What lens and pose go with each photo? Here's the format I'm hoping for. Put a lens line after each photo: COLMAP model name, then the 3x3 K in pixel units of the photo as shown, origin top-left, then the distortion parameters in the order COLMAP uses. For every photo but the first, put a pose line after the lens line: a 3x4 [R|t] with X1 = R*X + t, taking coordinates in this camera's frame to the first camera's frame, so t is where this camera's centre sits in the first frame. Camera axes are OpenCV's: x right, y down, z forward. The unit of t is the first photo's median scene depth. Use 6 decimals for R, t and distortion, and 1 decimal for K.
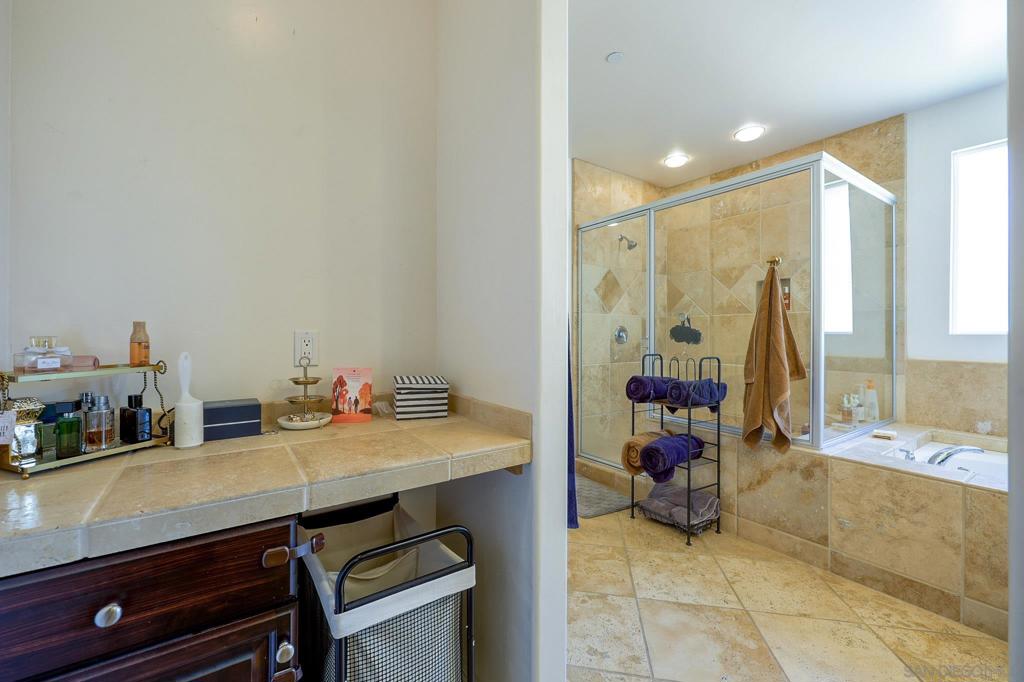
lens RADIAL K [[422.4, 0, 504.6], [0, 422.4, 333.1], [0, 0, 1]] dist [0.001340, 0.000340]
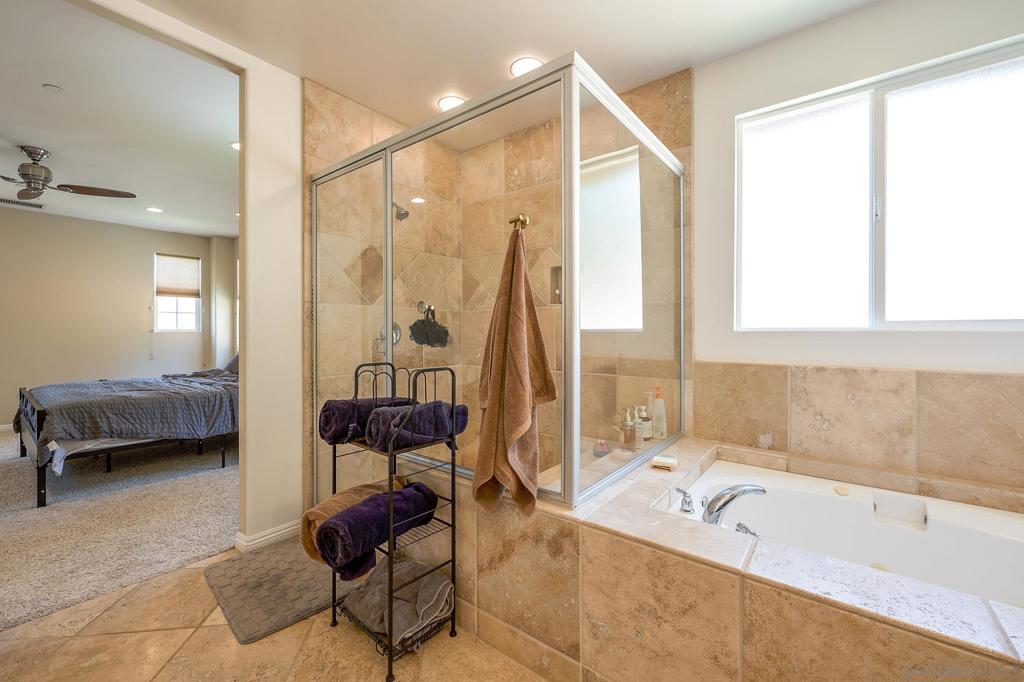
lens RADIAL K [[418.6, 0, 508.2], [0, 418.6, 332.9], [0, 0, 1]] dist [0.000528, 0.000052]
pose [[0.955536, -0.004652, 0.294839, 0.397678], [0.003549, 0.999985, 0.004274, 0.000902], [-0.294854, -0.003038, 0.955537, 0.354460]]
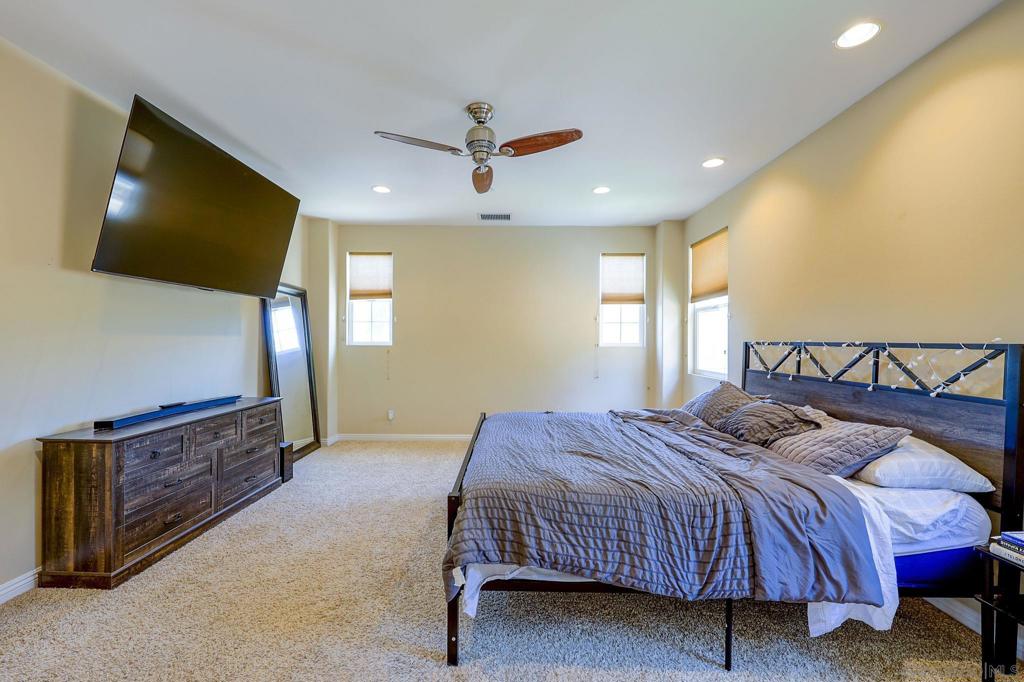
lens RADIAL K [[413.8, 0, 506.1], [0, 413.8, 343.8], [0, 0, 1]] dist [-0.000597, -0.000274]
pose [[0.816833, 0.004200, -0.576859, -0.033239], [0.000396, 0.999969, 0.007842, -0.030270], [0.576874, -0.006635, 0.816806, 1.318482]]
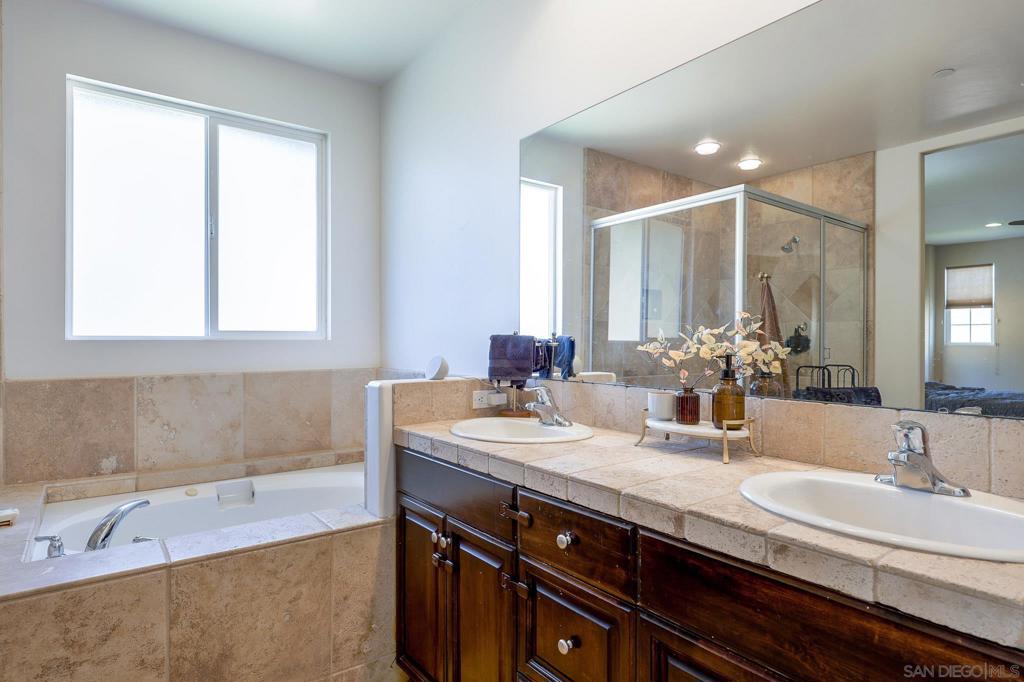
lens RADIAL K [[560.3, 0, 507.0], [0, 560.3, 341.2], [0, 0, 1]] dist [-0.000654, 0.000619]
pose [[-0.037776, -0.006708, 0.999264, 0.128301], [0.001339, 0.999976, 0.006763, -0.000230], [-0.999285, 0.001593, -0.037766, 0.343256]]
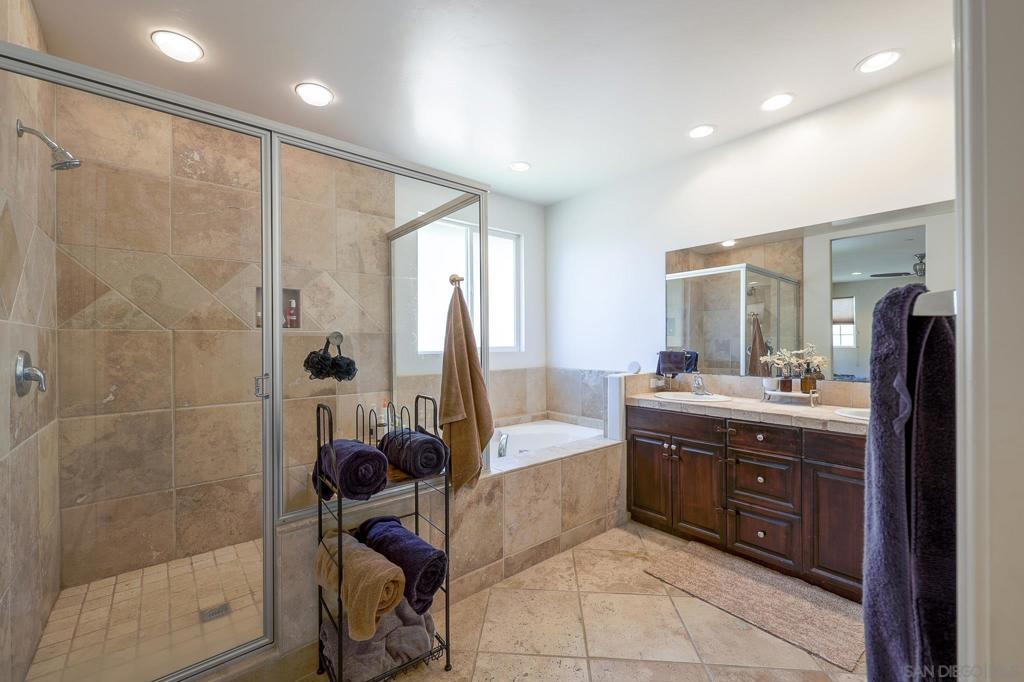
lens RADIAL K [[418.4, 0, 508.2], [0, 418.4, 341.8], [0, 0, 1]] dist [-0.001201, -0.000086]
pose [[-0.091897, -0.002360, 0.995766, -0.244876], [0.005806, 0.999979, 0.002905, -0.038263], [-0.995752, 0.006049, -0.091881, 0.904567]]
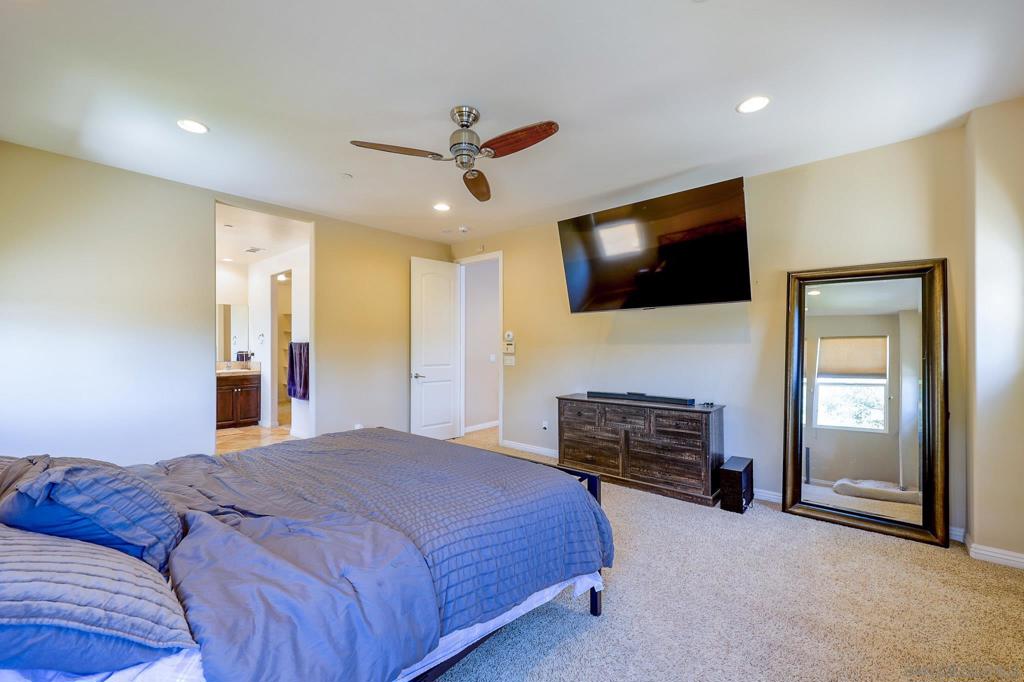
lens RADIAL K [[413.8, 0, 506.1], [0, 413.8, 343.8], [0, 0, 1]] dist [-0.000597, -0.000274]
pose [[-0.965679, -0.002640, -0.259726, -0.505510], [-0.000405, 0.999962, -0.008656, -0.033894], [0.259740, -0.008254, -0.965643, 3.076778]]
